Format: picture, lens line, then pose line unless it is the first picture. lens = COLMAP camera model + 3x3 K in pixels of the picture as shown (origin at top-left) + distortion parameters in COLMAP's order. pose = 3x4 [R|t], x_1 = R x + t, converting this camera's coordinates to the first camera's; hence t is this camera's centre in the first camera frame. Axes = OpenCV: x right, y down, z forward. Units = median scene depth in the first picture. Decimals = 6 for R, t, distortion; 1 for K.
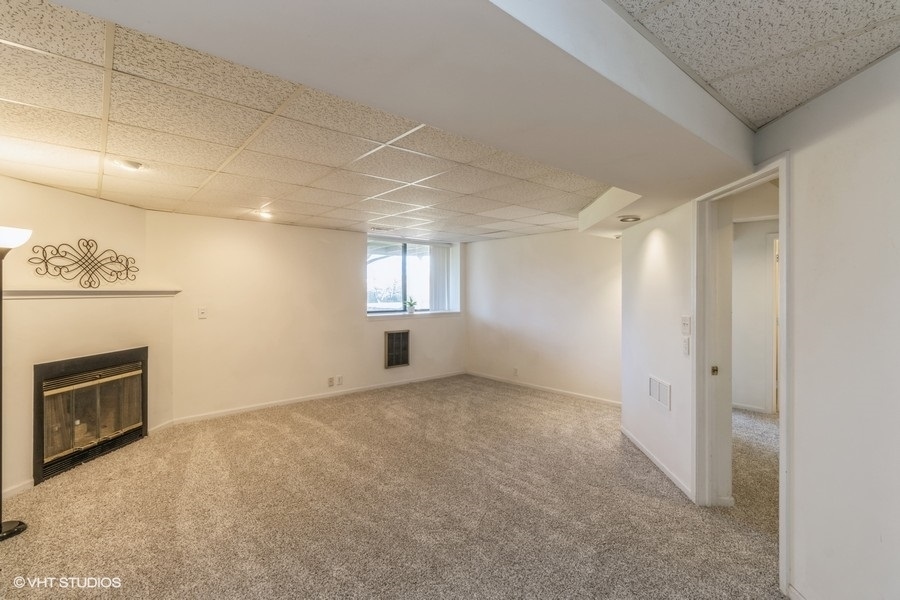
lens RADIAL K [[418.4, 0, 450.3], [0, 418.4, 287.0], [0, 0, 1]] dist [-0.000003, 0.000006]
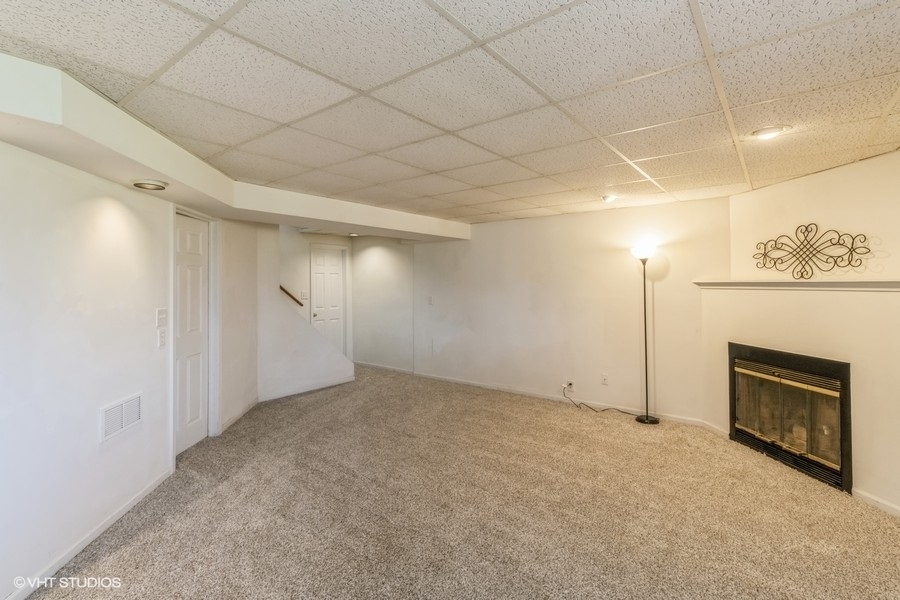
lens RADIAL K [[418.4, 0, 450.3], [0, 418.4, 287.0], [0, 0, 1]] dist [-0.000003, 0.000006]
pose [[-0.977767, 0.000626, -0.209693, 0.064814], [0.001040, 0.999998, -0.001864, 0.020373], [0.209691, -0.002040, -0.977766, 1.718004]]
